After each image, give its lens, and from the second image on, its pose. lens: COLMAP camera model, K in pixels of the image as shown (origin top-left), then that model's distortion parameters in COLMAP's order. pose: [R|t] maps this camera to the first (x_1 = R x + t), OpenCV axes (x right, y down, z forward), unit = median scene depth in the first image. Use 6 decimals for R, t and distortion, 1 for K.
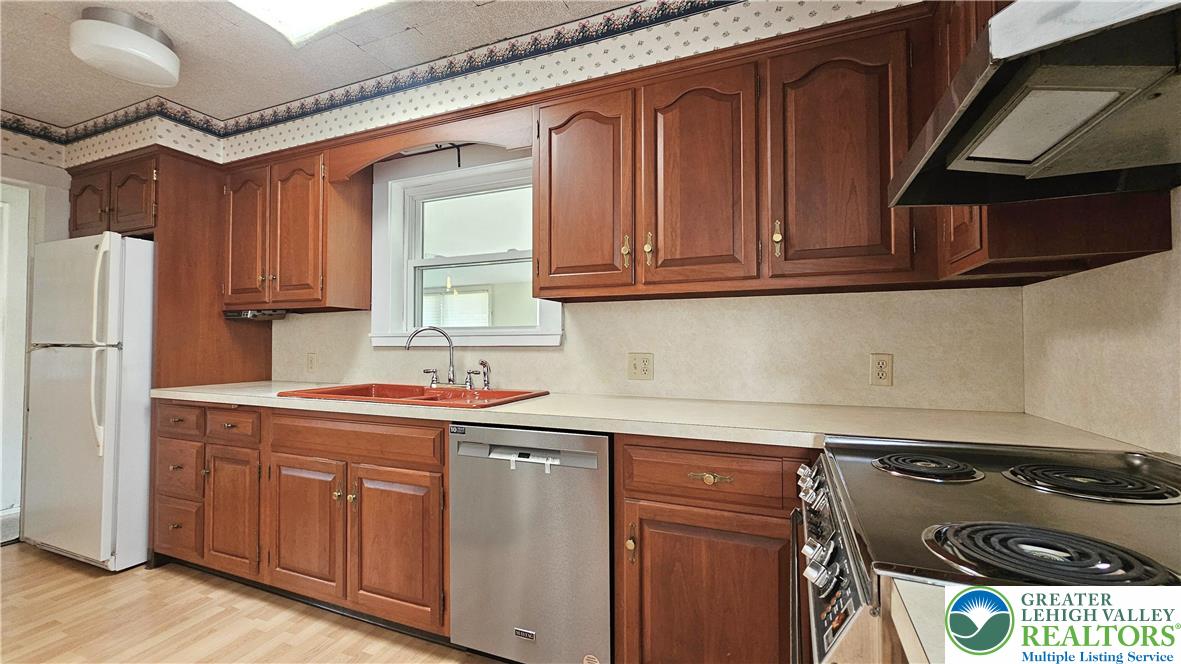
lens RADIAL K [[479.1, 0, 586.8], [0, 479.1, 334.1], [0, 0, 1]] dist [-0.001518, 0.000028]
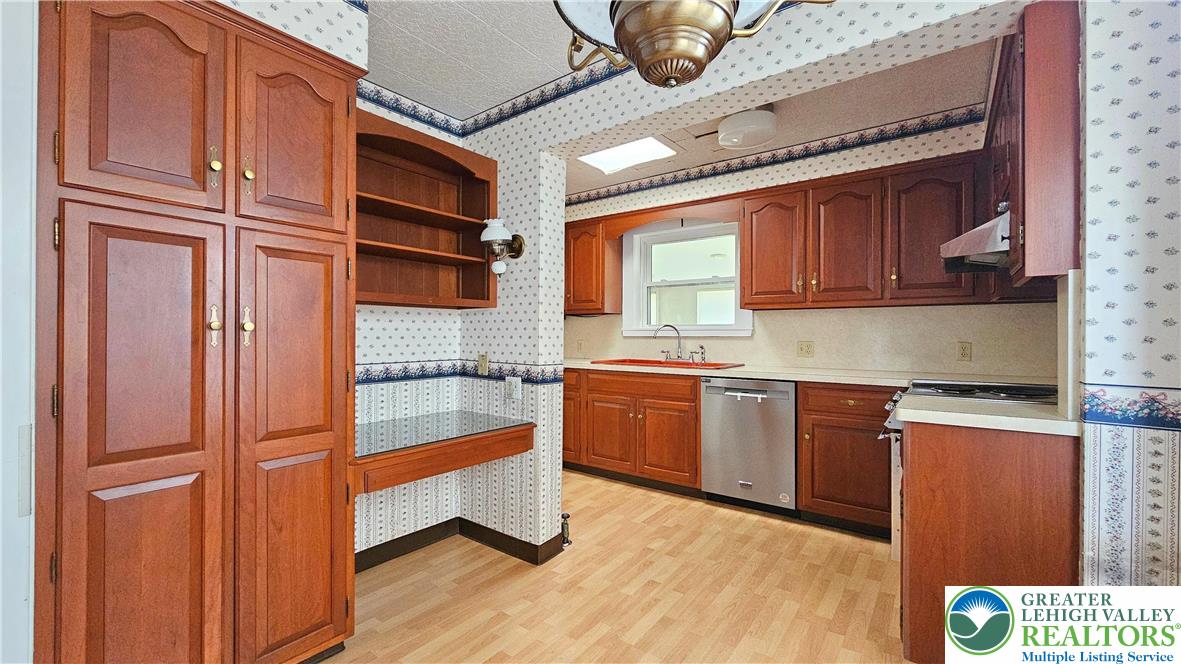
lens RADIAL K [[479.1, 0, 586.8], [0, 479.1, 334.1], [0, 0, 1]] dist [-0.001518, 0.000028]
pose [[0.969327, 0.003366, -0.245750, -0.228783], [0.001437, 0.999811, 0.019365, -0.019316], [0.245768, -0.019124, 0.969140, -0.848467]]
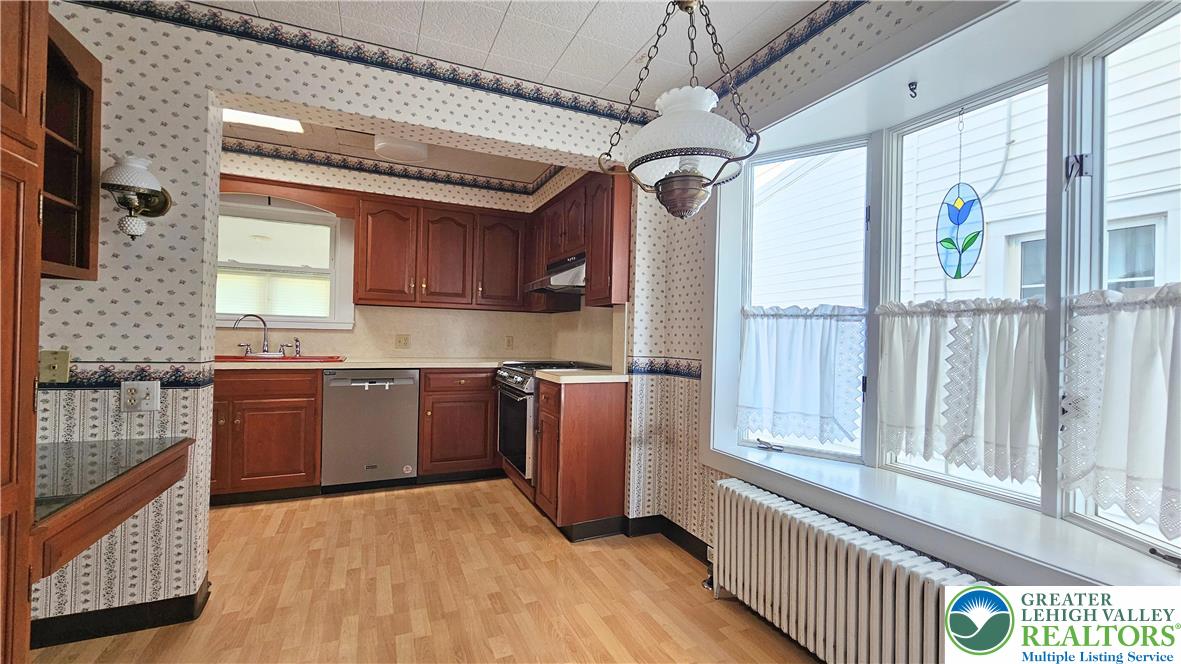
lens RADIAL K [[479.1, 0, 586.8], [0, 479.1, 334.1], [0, 0, 1]] dist [-0.001518, 0.000028]
pose [[0.683965, 0.018927, 0.729269, -0.840479], [-0.039181, 0.999174, 0.010816, -0.013294], [-0.728462, -0.035971, 0.684141, -0.905686]]
